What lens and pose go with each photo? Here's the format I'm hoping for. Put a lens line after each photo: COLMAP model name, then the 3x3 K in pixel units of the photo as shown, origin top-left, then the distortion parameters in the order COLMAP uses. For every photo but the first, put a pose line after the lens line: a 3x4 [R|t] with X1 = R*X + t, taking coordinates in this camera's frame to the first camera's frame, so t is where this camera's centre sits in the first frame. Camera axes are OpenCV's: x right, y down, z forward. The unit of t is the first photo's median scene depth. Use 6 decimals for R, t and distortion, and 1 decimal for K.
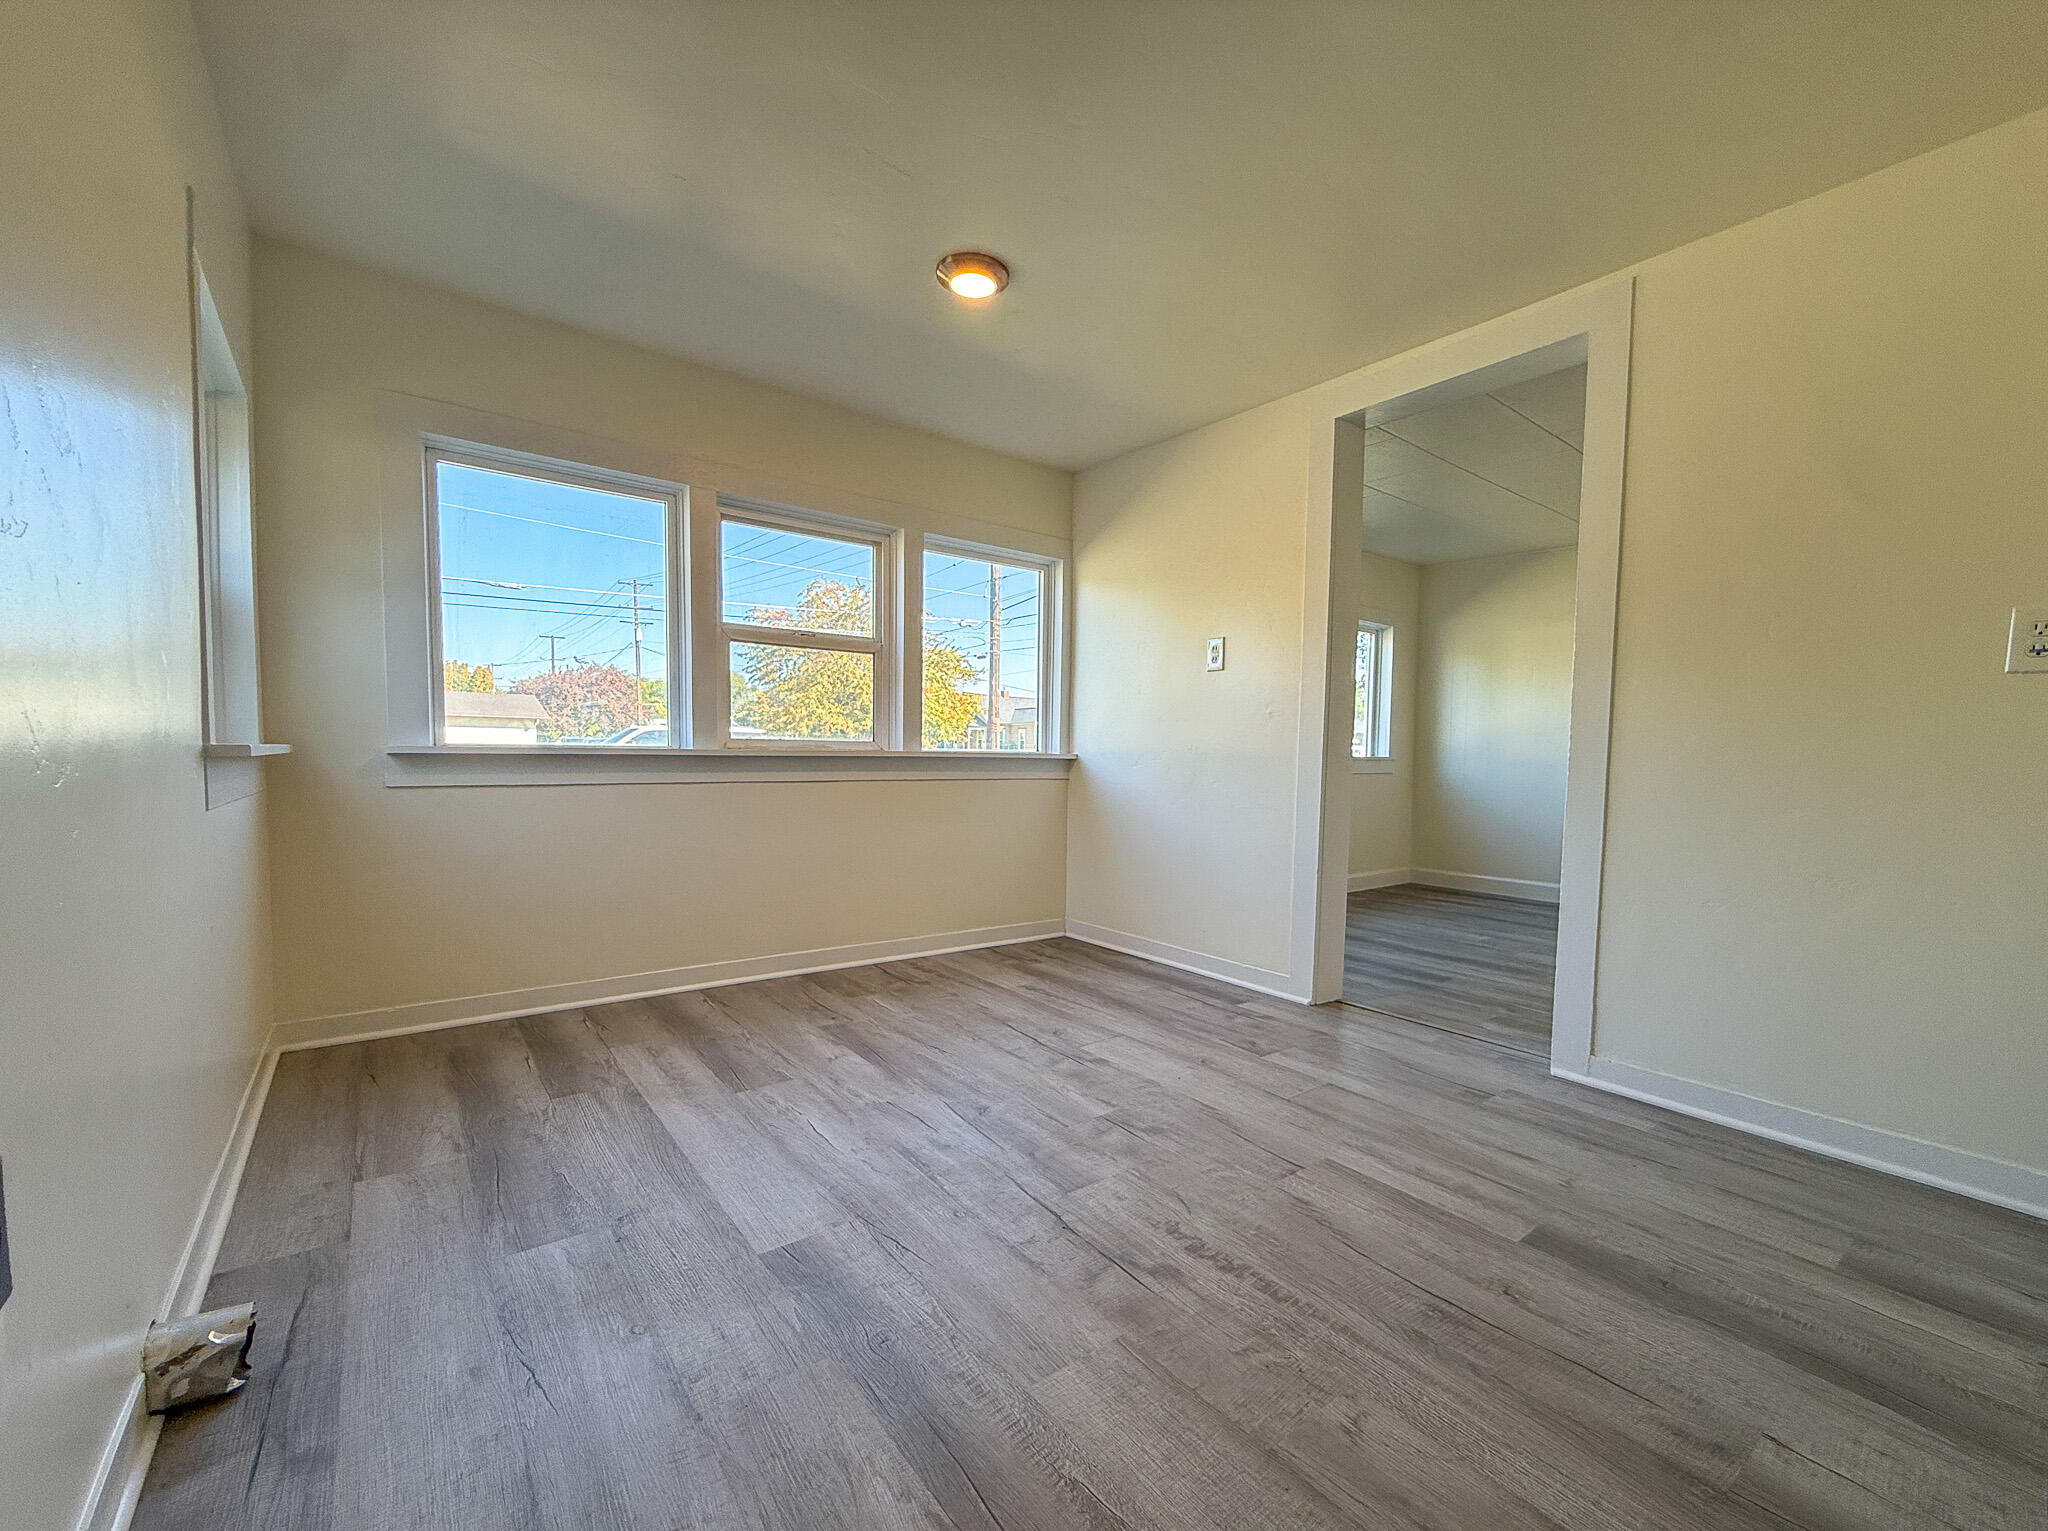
lens RADIAL K [[815.4, 0, 1024.0], [0, 815.4, 765.5], [0, 0, 1]] dist [-0.000187, 0.000023]
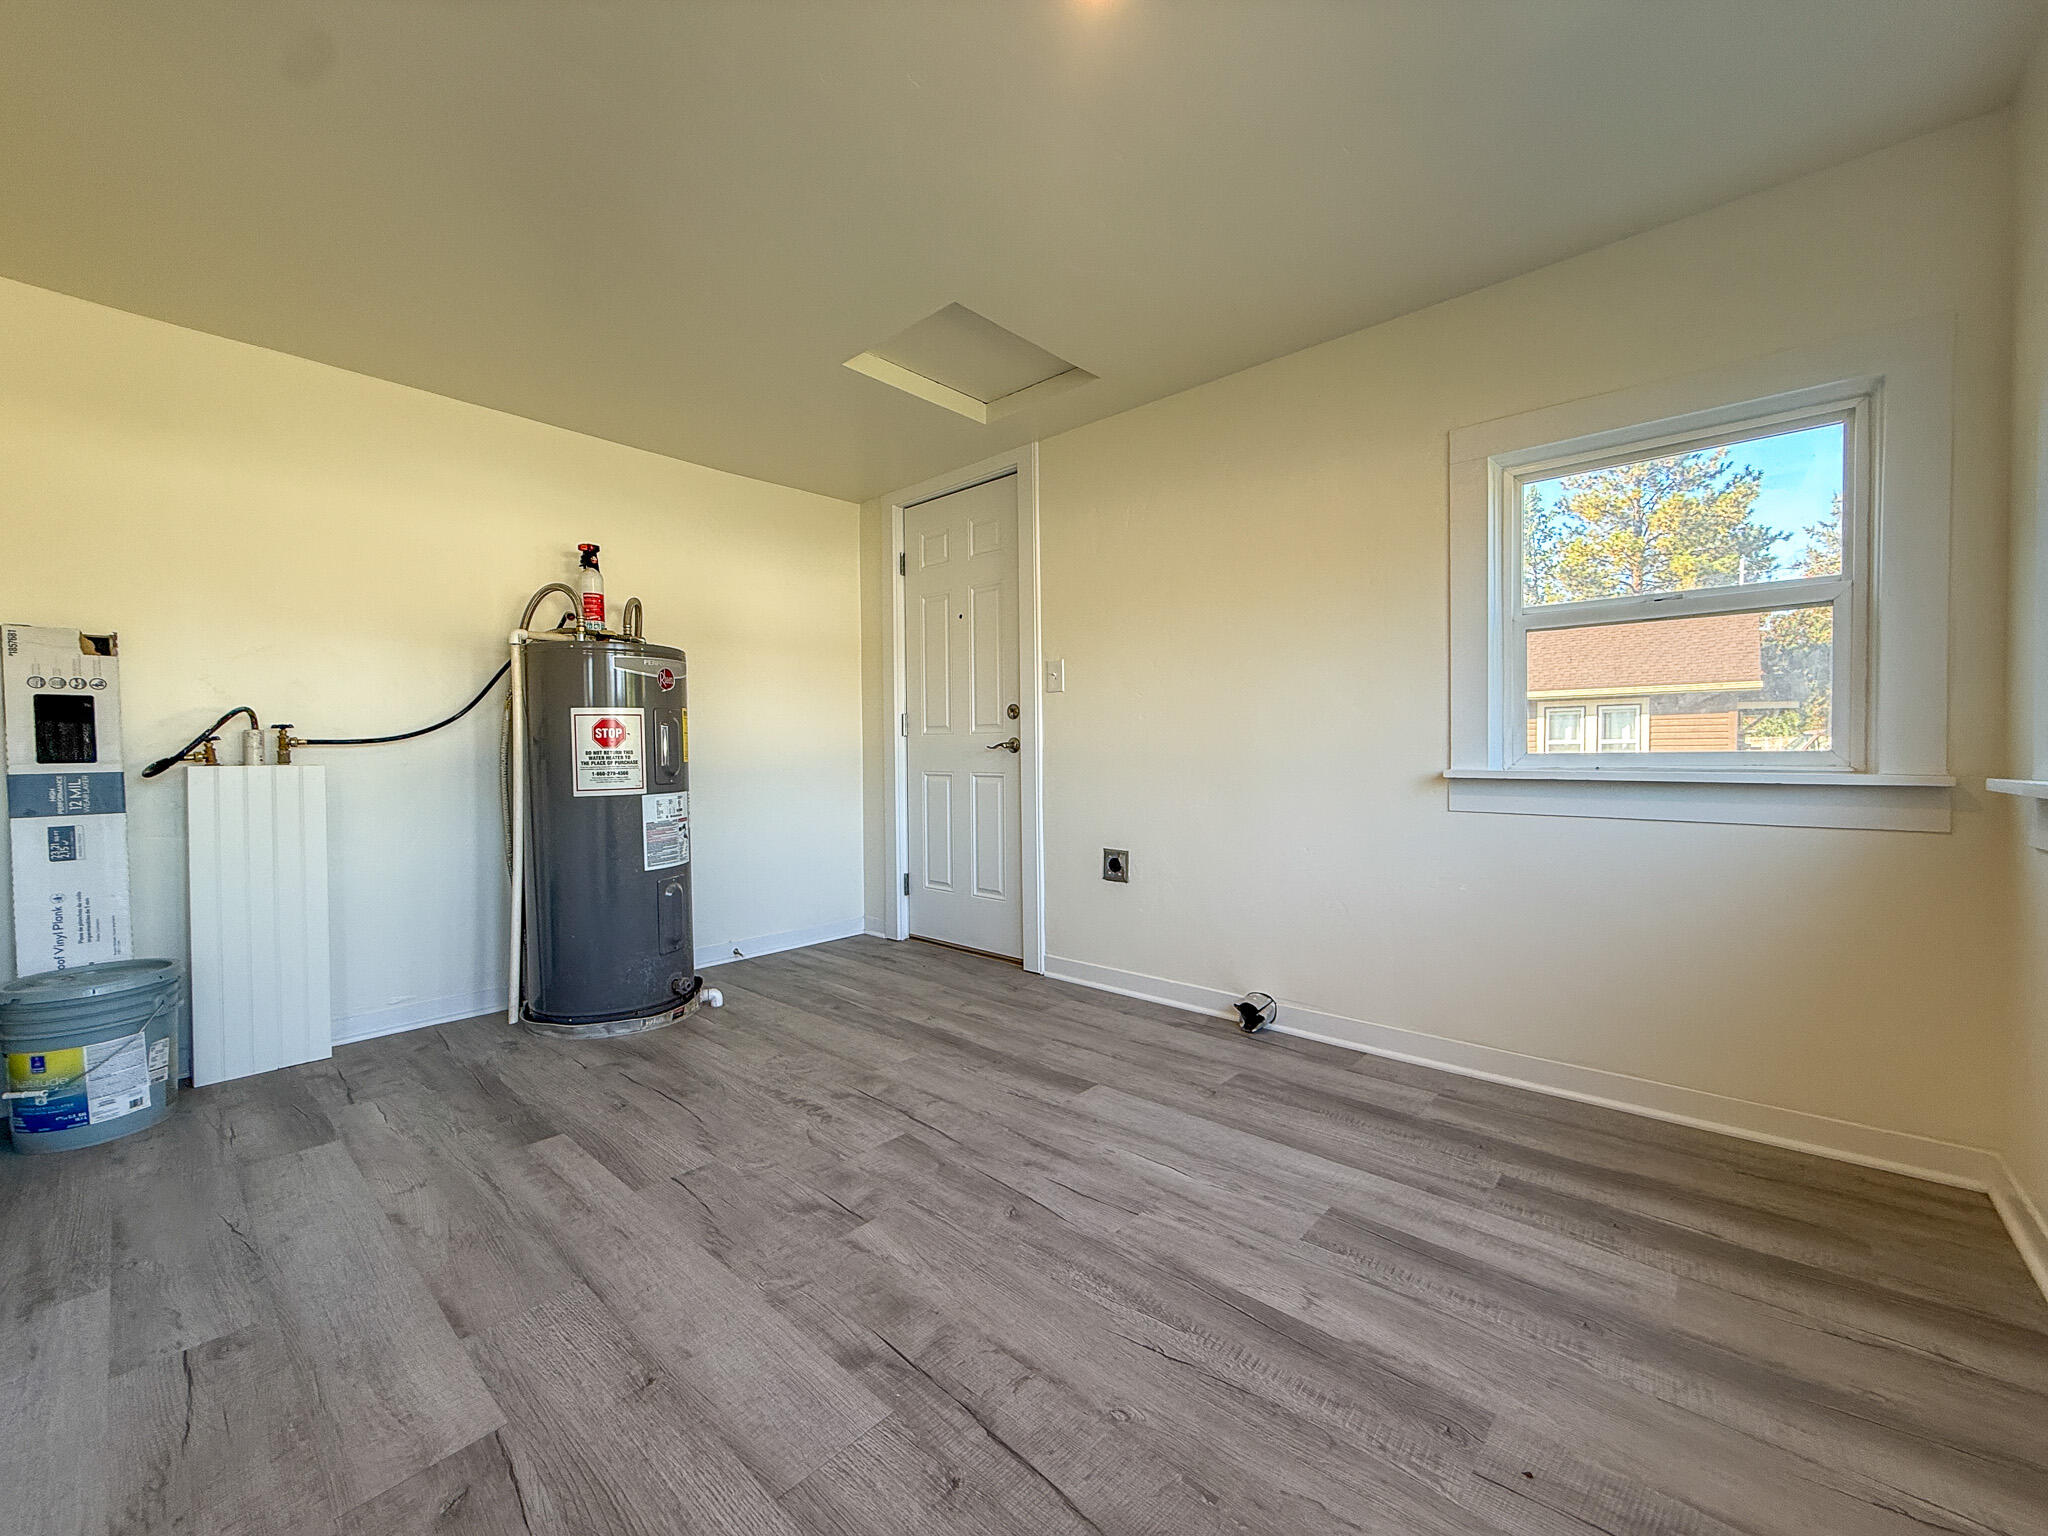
lens RADIAL K [[815.4, 0, 1024.0], [0, 815.4, 768.0], [0, 0, 1]] dist [-0.000187, 0.000023]
pose [[-0.976184, -0.009070, -0.216755, 0.129177], [-0.016890, 0.999270, 0.034252, -0.054268], [0.216286, 0.037098, -0.975625, 1.907949]]
